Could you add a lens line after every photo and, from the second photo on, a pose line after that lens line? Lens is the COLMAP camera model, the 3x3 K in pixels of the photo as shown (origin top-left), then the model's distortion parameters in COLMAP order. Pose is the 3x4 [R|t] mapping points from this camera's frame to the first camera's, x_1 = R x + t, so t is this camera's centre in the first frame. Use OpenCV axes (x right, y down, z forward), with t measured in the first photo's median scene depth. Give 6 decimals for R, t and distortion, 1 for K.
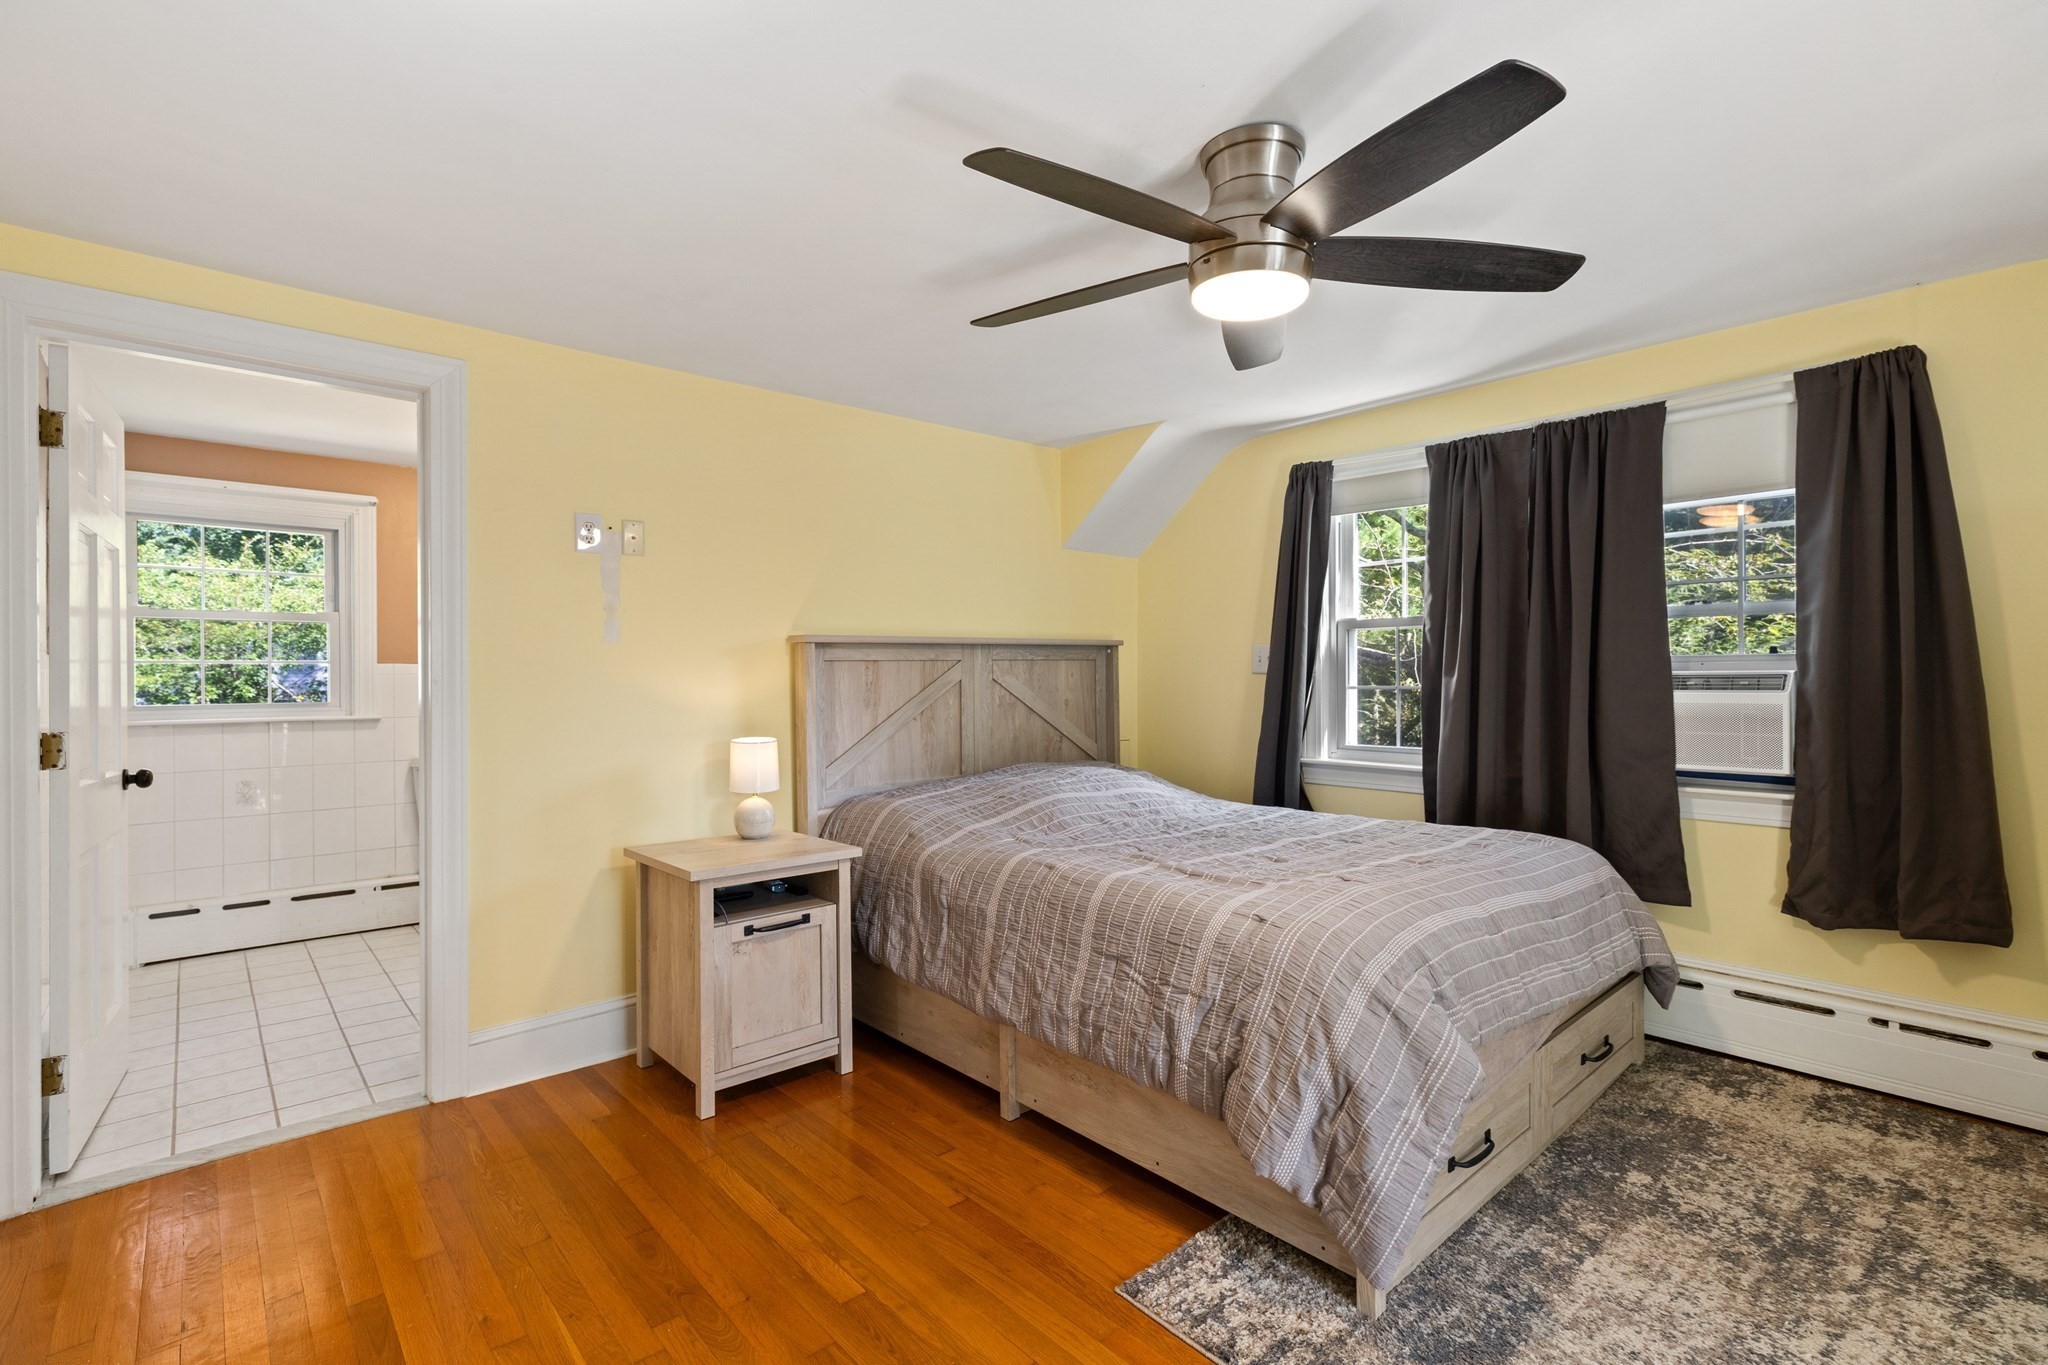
lens RADIAL K [[923.5, 0, 1023.2], [0, 923.5, 675.6], [0, 0, 1]] dist [0.005678, -0.000110]
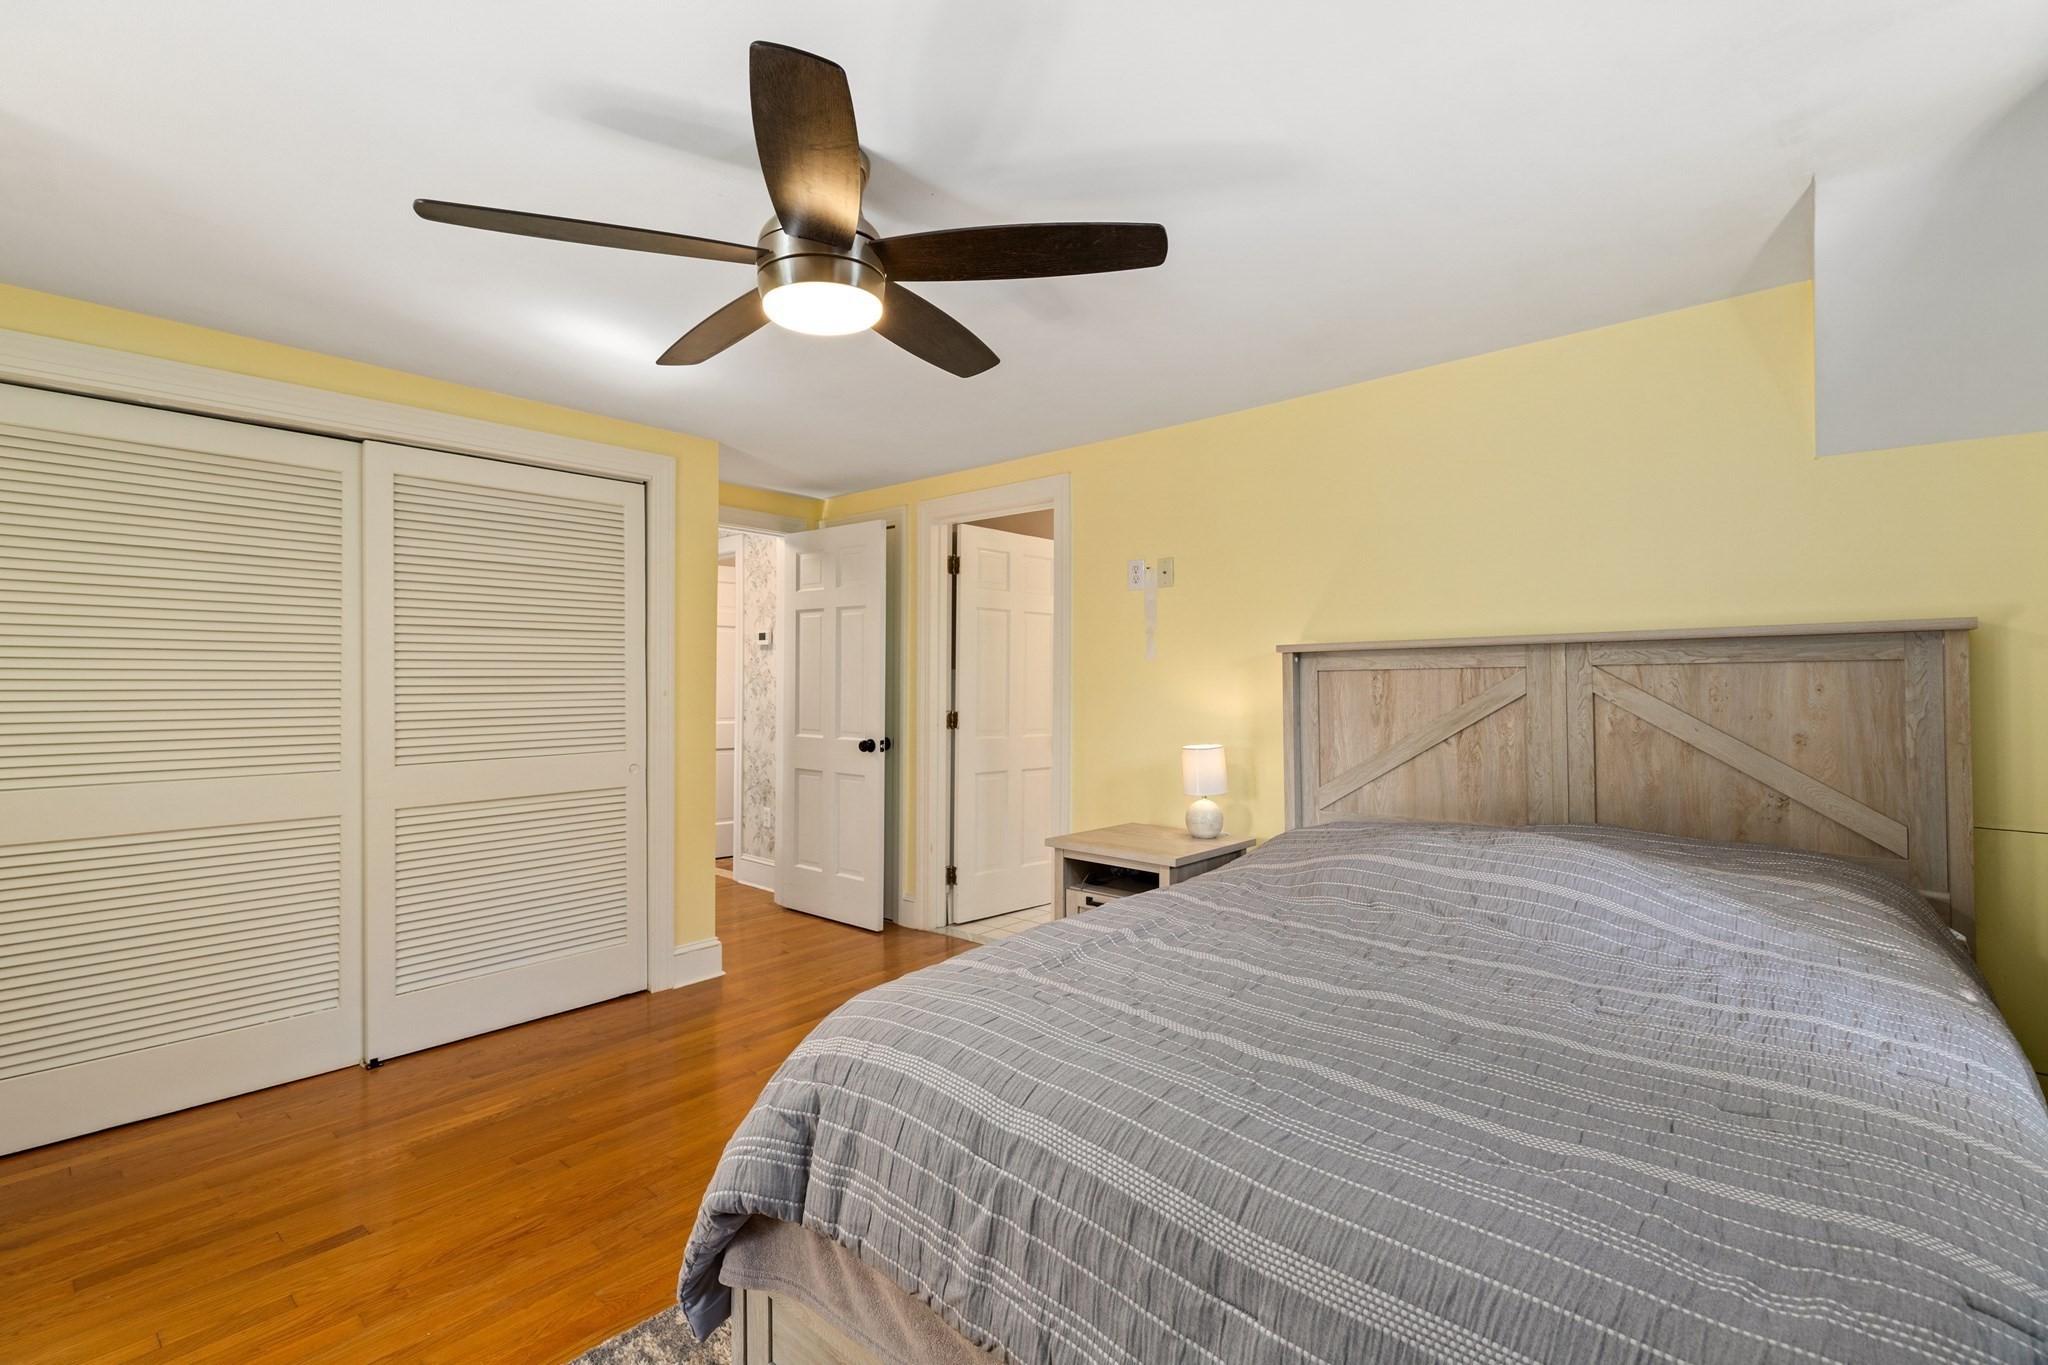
lens RADIAL K [[923.5, 0, 1023.2], [0, 923.5, 675.6], [0, 0, 1]] dist [0.005678, -0.000110]
pose [[0.117981, 0.000305, -0.993016, 0.602617], [0.003860, 0.999992, 0.000766, -0.011993], [0.993008, -0.003924, 0.117979, 0.529877]]
